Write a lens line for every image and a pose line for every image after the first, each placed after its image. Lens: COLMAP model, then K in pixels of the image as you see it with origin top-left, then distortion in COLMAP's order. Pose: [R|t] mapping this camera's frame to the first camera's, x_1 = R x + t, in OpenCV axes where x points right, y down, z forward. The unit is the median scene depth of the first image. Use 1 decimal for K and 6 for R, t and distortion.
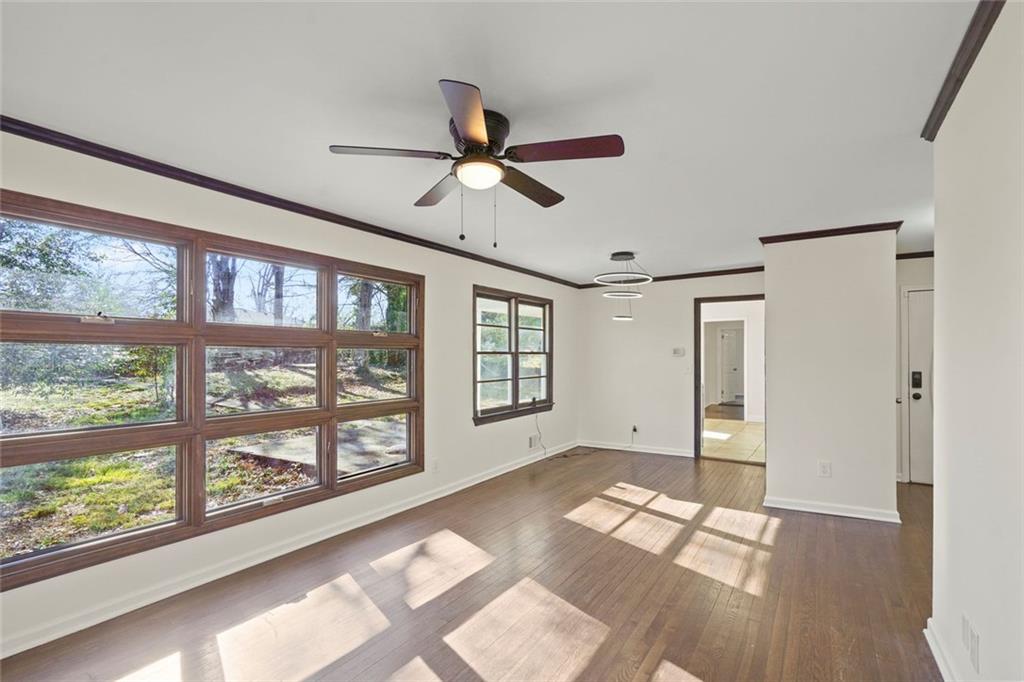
lens RADIAL K [[471.7, 0, 503.1], [0, 471.7, 345.7], [0, 0, 1]] dist [-0.000150, 0.000904]
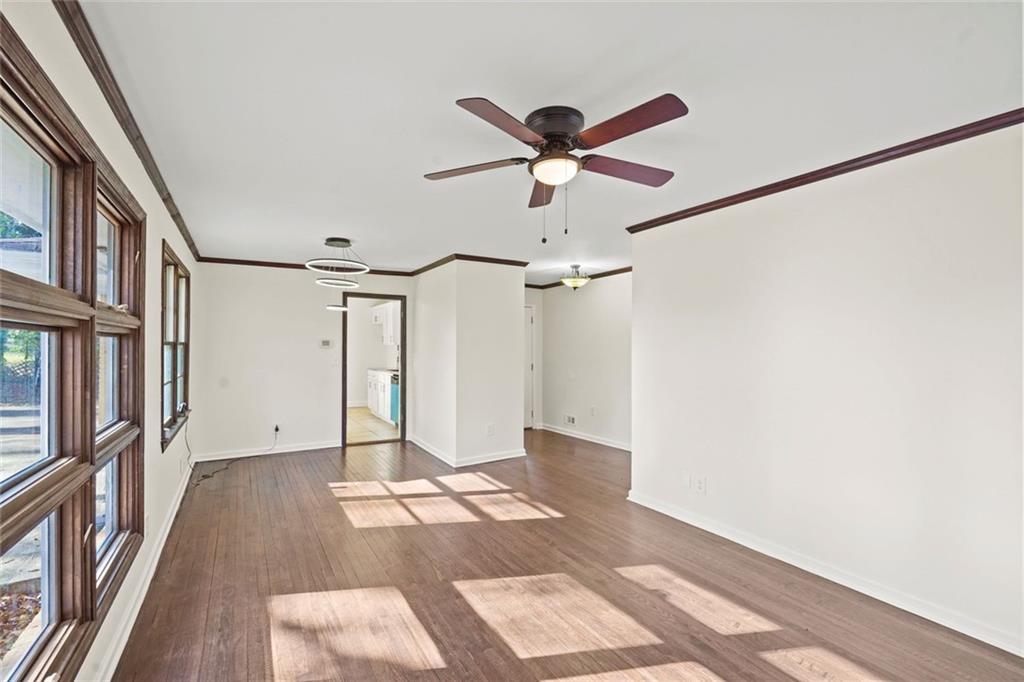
lens RADIAL K [[471.7, 0, 506.3], [0, 471.7, 345.7], [0, 0, 1]] dist [-0.000150, 0.000904]
pose [[0.429876, 0.008046, 0.902852, -0.451522], [-0.027180, 0.999622, 0.004033, 0.004370], [-0.902479, -0.026273, 0.429932, 0.295756]]
